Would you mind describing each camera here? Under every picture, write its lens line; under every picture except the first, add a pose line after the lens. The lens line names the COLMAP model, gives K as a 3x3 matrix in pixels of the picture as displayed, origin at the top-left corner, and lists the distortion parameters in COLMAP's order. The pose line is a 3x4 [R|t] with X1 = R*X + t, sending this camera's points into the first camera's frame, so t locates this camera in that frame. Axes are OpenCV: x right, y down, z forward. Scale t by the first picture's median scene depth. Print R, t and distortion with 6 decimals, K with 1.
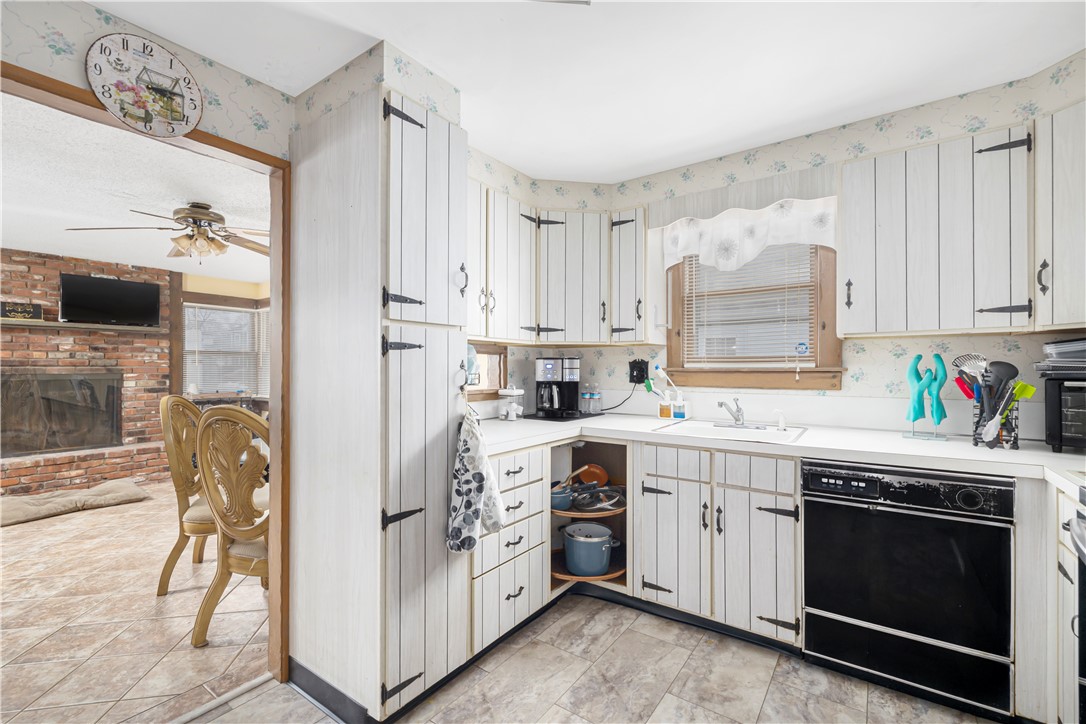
lens RADIAL K [[464.4, 0, 540.5], [0, 464.4, 365.3], [0, 0, 1]] dist [-0.001285, -0.000470]
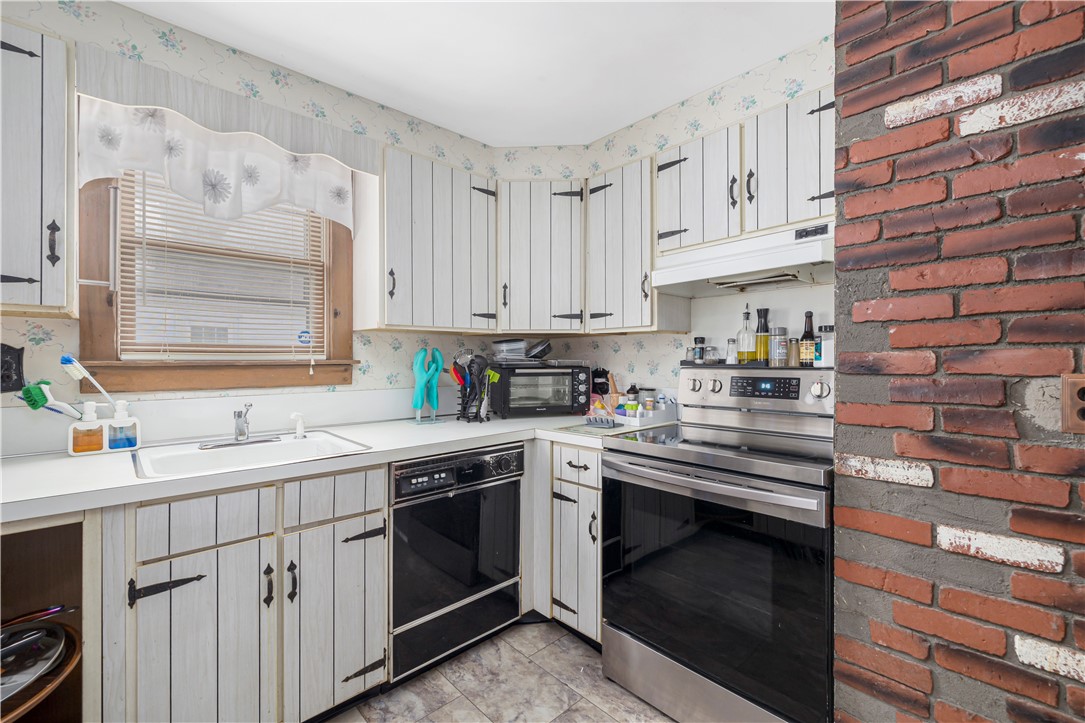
lens RADIAL K [[464.0, 0, 541.3], [0, 464.0, 359.5], [0, 0, 1]] dist [-0.001285, -0.000470]
pose [[0.192777, 0.000124, 0.981243, -0.167270], [-0.003113, 0.999995, 0.000486, 0.002045], [-0.981238, -0.003149, 0.192776, 0.383300]]
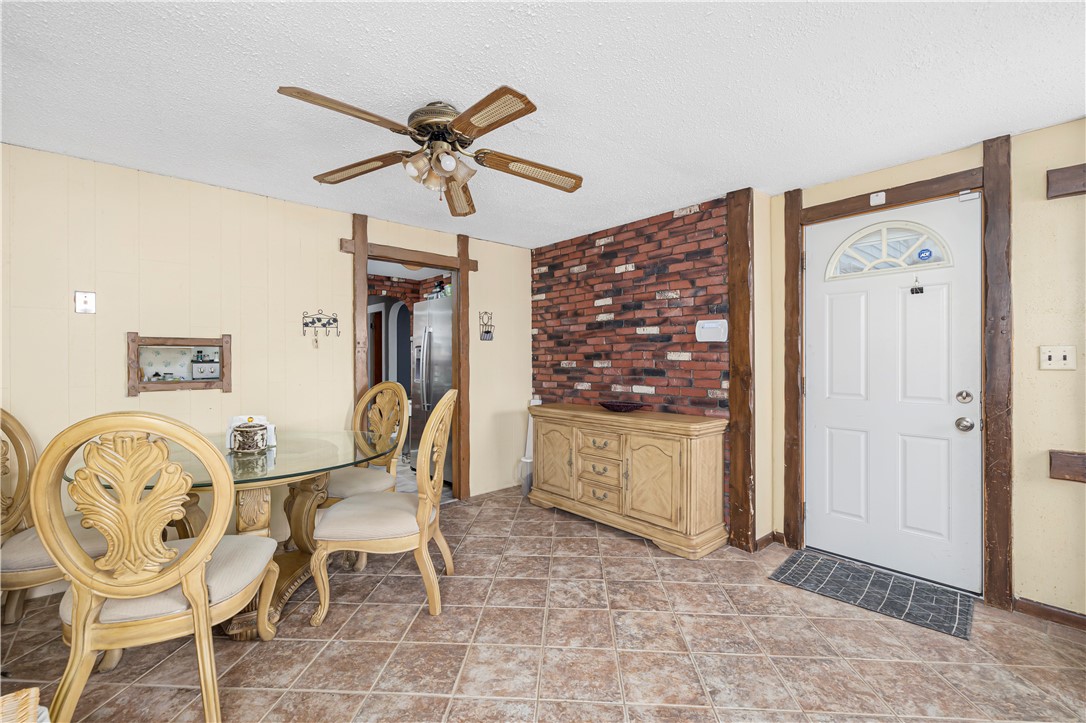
lens RADIAL K [[464.4, 0, 538.7], [0, 464.4, 356.2], [0, 0, 1]] dist [-0.001285, -0.000470]
pose [[-0.972096, 0.004814, 0.234536, -1.156066], [0.002479, 0.999944, -0.010246, 0.009306], [-0.234572, -0.009379, -0.972053, 1.818849]]
